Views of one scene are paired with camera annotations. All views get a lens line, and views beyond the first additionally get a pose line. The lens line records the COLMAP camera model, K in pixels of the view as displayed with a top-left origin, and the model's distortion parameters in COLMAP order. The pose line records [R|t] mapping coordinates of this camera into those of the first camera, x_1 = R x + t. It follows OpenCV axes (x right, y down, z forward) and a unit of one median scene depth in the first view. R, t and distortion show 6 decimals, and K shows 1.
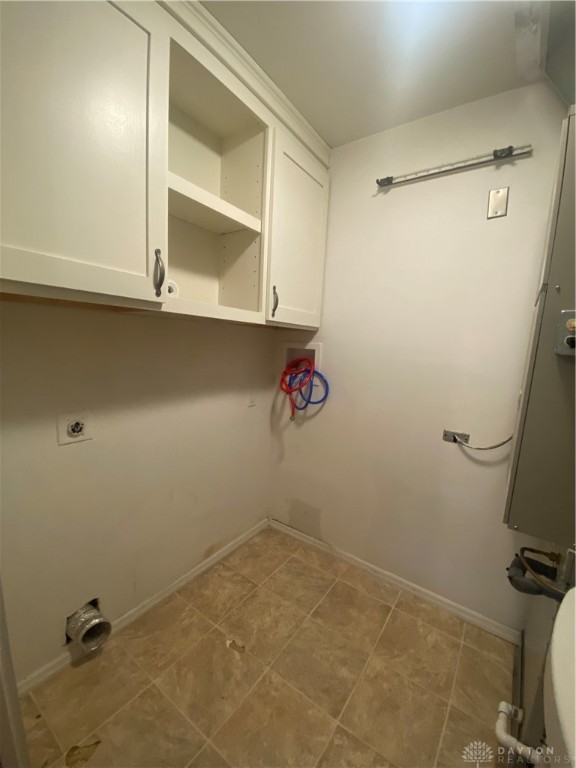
lens RADIAL K [[310.1, 0, 288.0], [0, 310.1, 384.0], [0, 0, 1]] dist [0.001007, -0.013160]
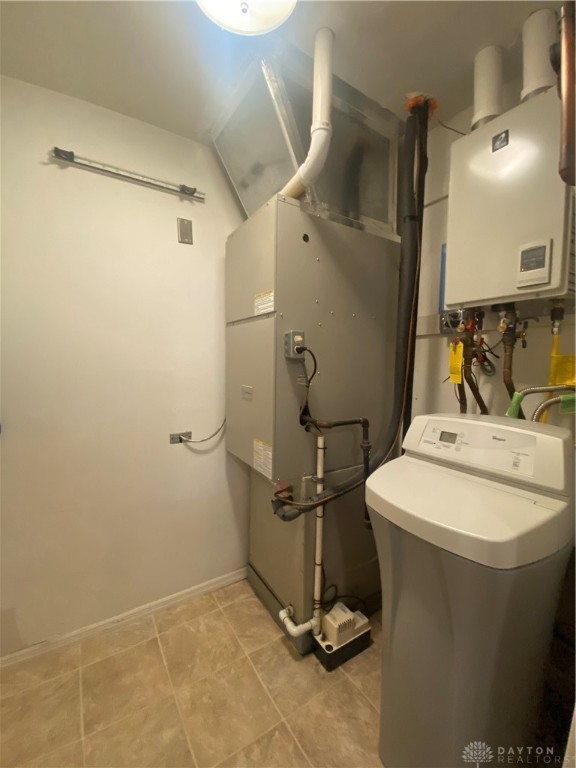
lens RADIAL K [[310.1, 0, 288.0], [0, 310.1, 384.0], [0, 0, 1]] dist [0.001007, -0.013160]
pose [[0.358279, -0.117263, 0.926221, -0.312427], [0.137682, 0.987870, 0.071810, -0.039537], [-0.923406, 0.101796, 0.370079, 0.239127]]
